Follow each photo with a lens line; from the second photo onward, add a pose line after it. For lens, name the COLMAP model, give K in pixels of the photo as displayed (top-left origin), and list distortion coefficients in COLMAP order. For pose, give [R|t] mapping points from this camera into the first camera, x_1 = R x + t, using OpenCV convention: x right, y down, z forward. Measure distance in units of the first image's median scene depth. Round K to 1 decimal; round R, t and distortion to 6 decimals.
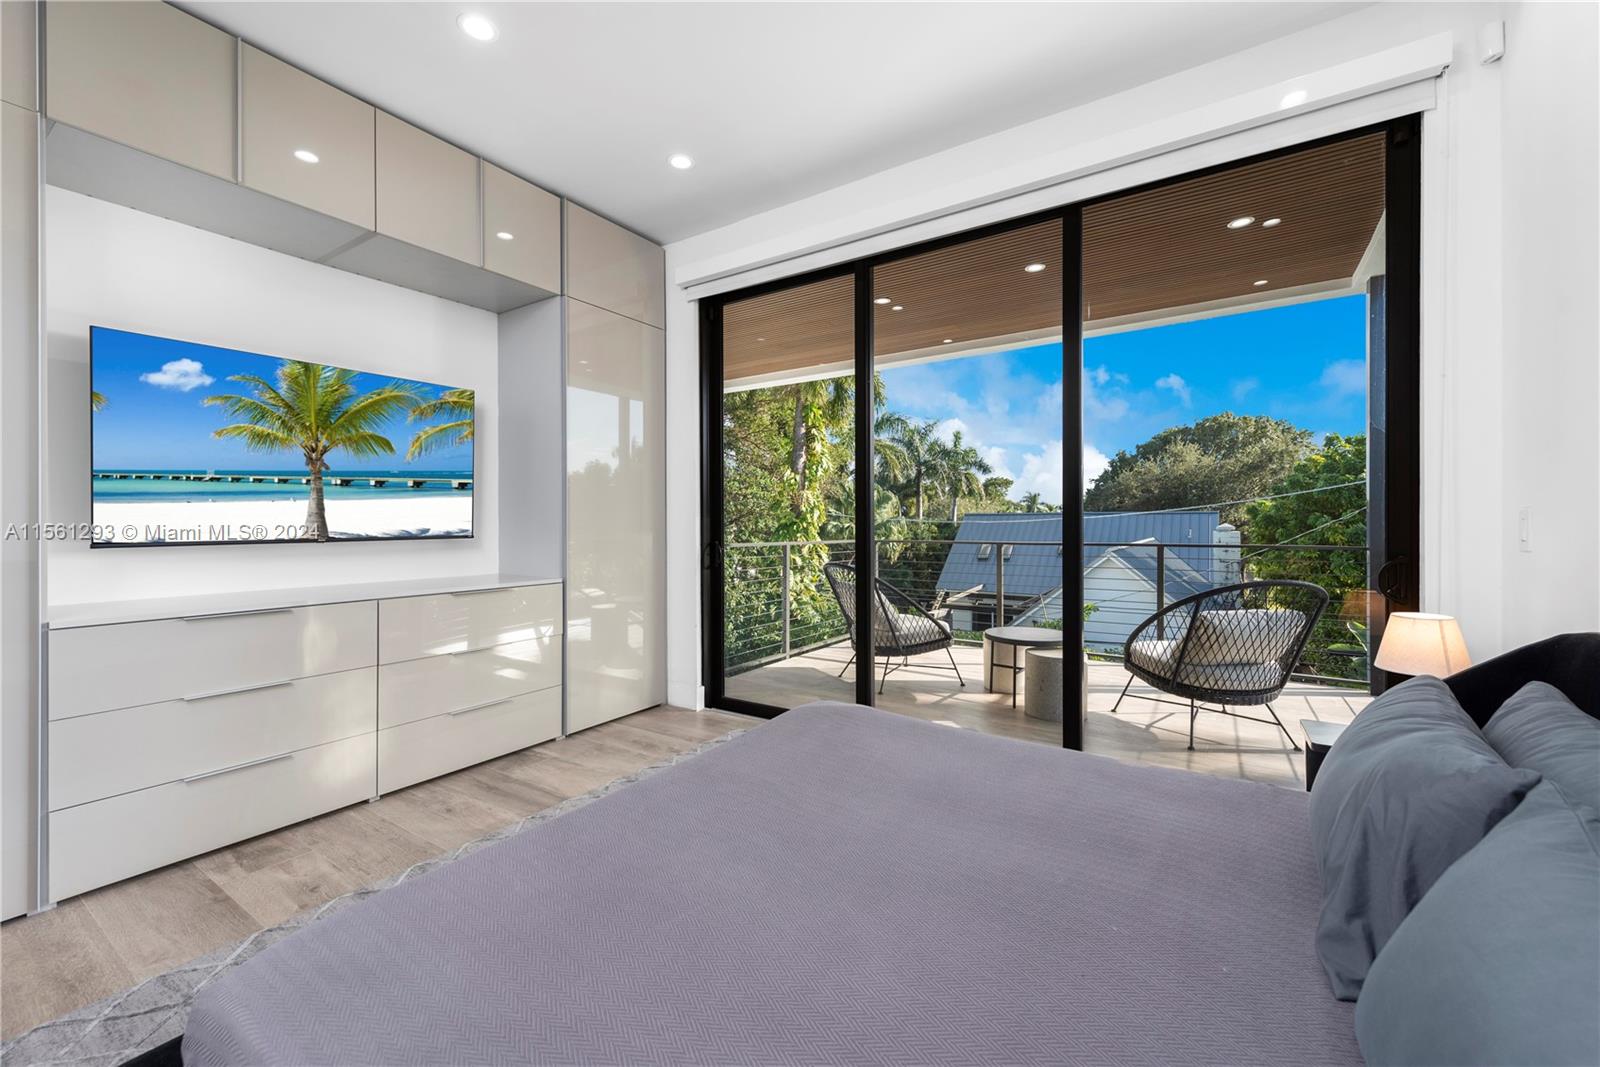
lens RADIAL K [[636.4, 0, 794.1], [0, 636.4, 522.5], [0, 0, 1]] dist [0.000272, -0.000140]
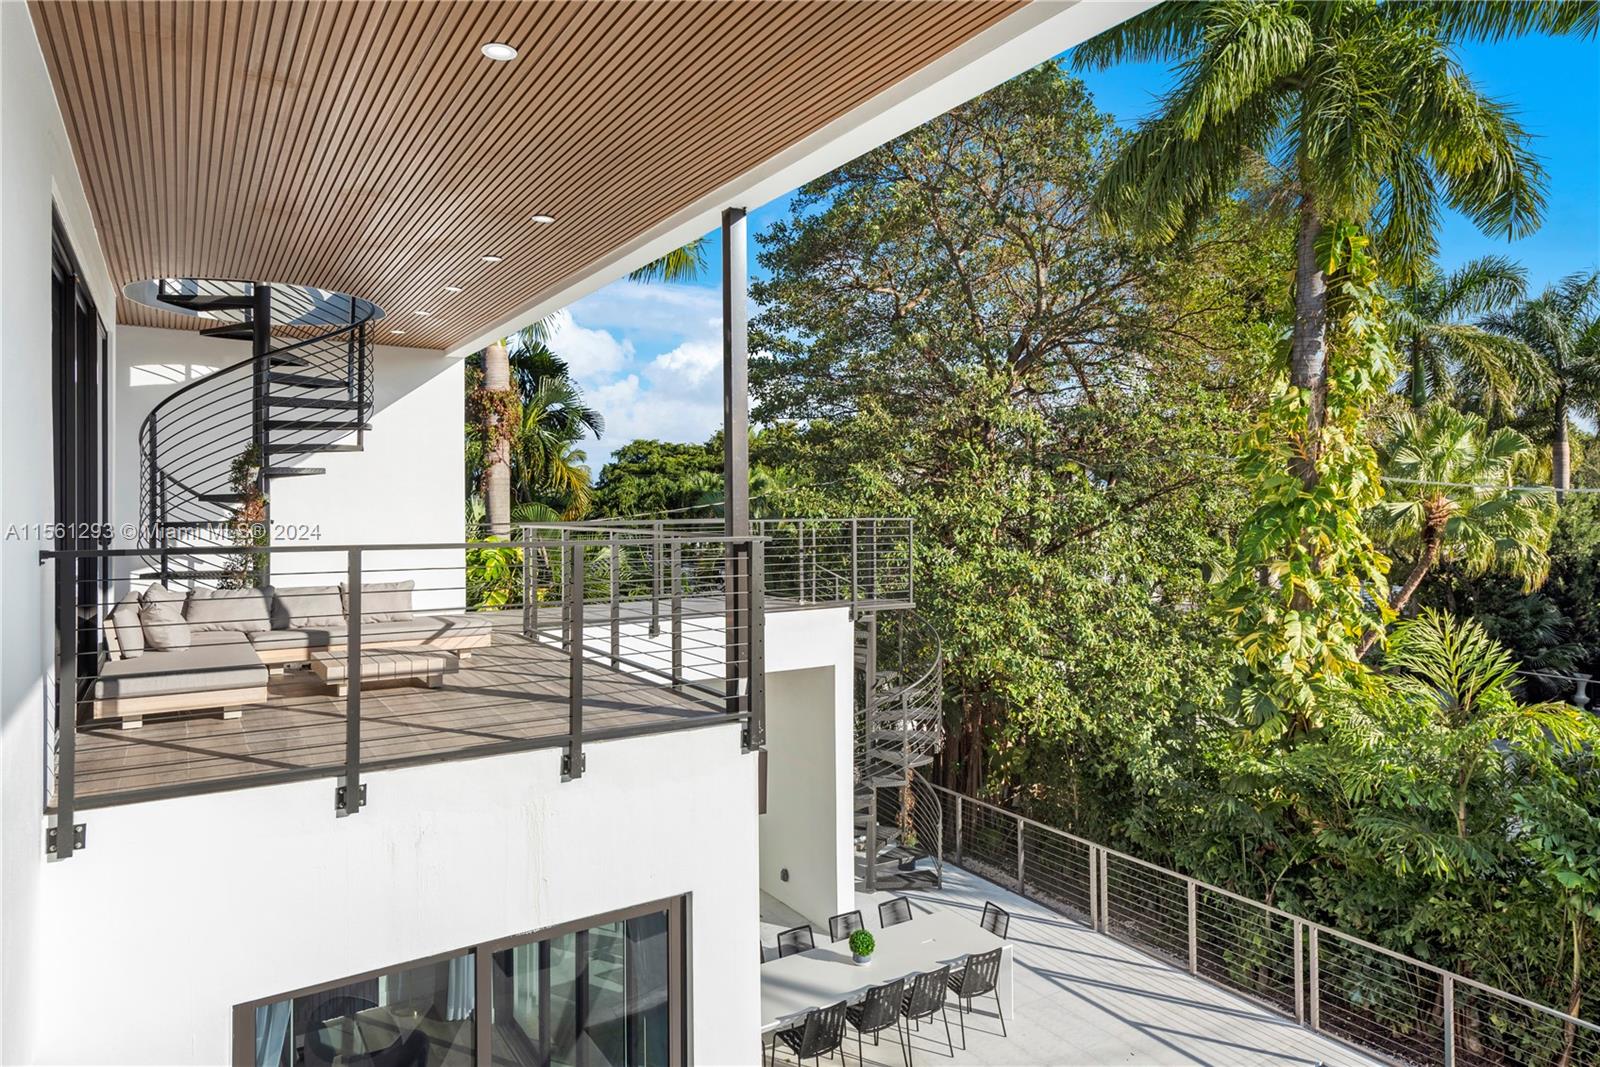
lens RADIAL K [[1023.5, 0, 784.8], [0, 1023.5, 486.6], [0, 0, 1]] dist [-0.010136, -0.000972]
pose [[0.911892, -0.008718, -0.410337, -0.034439], [0.003321, 0.999898, -0.013863, -0.001159], [0.410416, 0.011279, 0.911829, 0.218814]]
